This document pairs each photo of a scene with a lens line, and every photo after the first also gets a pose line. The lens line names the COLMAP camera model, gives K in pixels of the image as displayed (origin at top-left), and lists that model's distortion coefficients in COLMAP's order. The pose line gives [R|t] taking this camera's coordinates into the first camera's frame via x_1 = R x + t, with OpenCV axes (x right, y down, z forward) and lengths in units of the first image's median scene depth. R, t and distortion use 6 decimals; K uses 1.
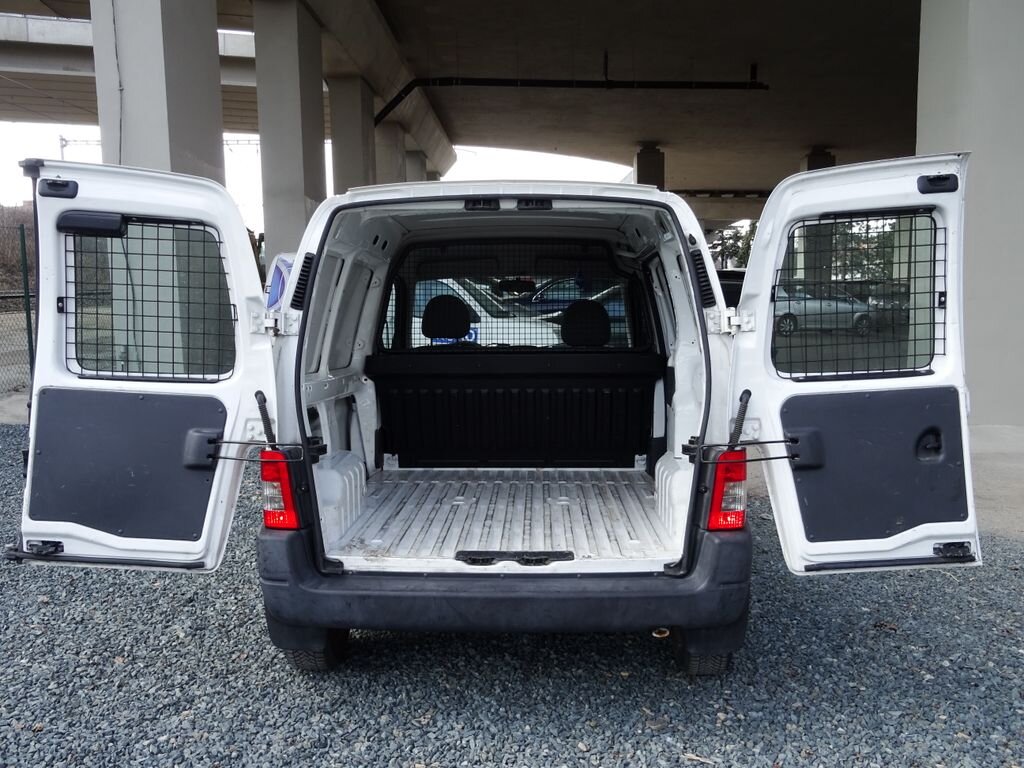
lens RADIAL K [[893.6, 0, 512.0], [0, 893.6, 384.0], [0, 0, 1]] dist [-0.005072, -0.000596]
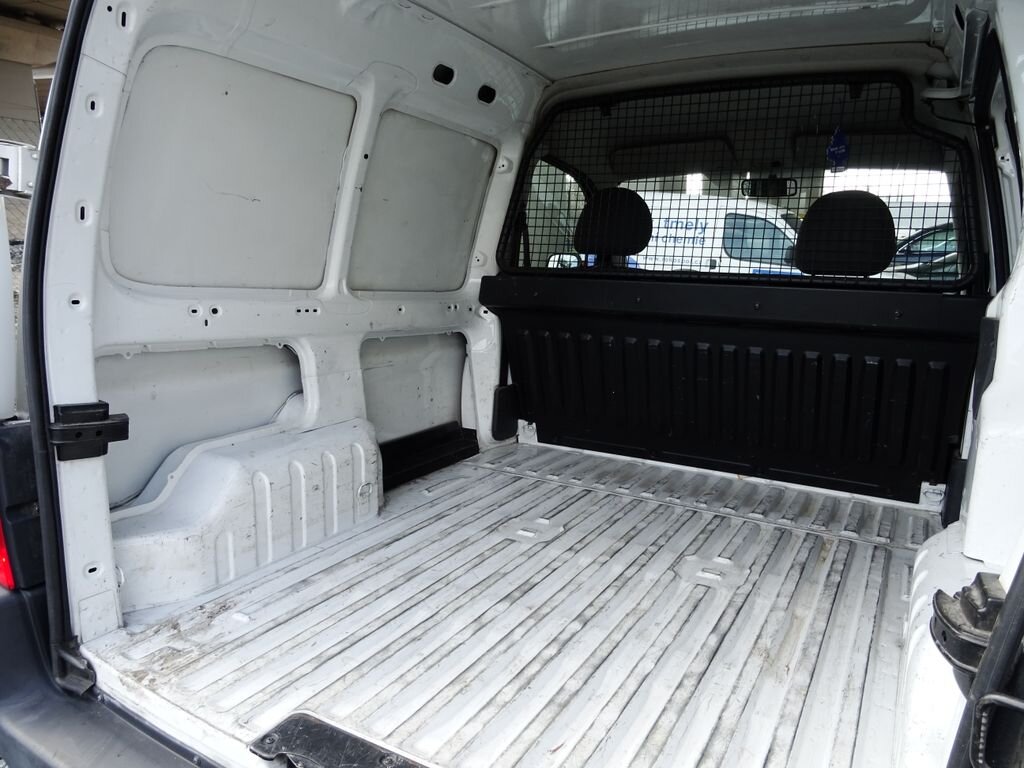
lens RADIAL K [[732.9, 0, 512.0], [0, 732.9, 384.0], [0, 0, 1]] dist [0.002812, -0.008005]
pose [[0.885871, 0.106483, -0.451546, 0.115936], [-0.070085, 0.992849, 0.096635, -0.005703], [0.458607, -0.053960, 0.886999, 0.509837]]
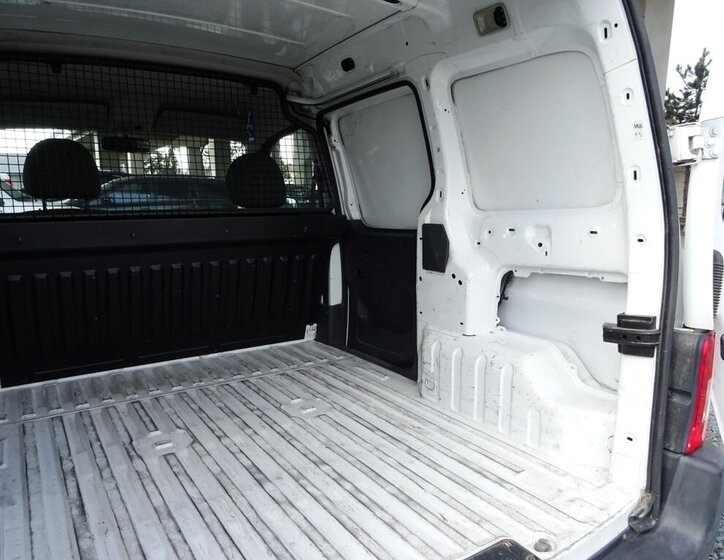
lens RADIAL K [[535.4, 0, 362.0], [0, 535.4, 280.0], [0, 0, 1]] dist [0.008999, 0.004147]
pose [[0.822780, -0.085209, 0.561936, -0.129971], [0.052569, 0.995869, 0.074038, -0.006540], [-0.565923, -0.031377, 0.823861, 0.525901]]
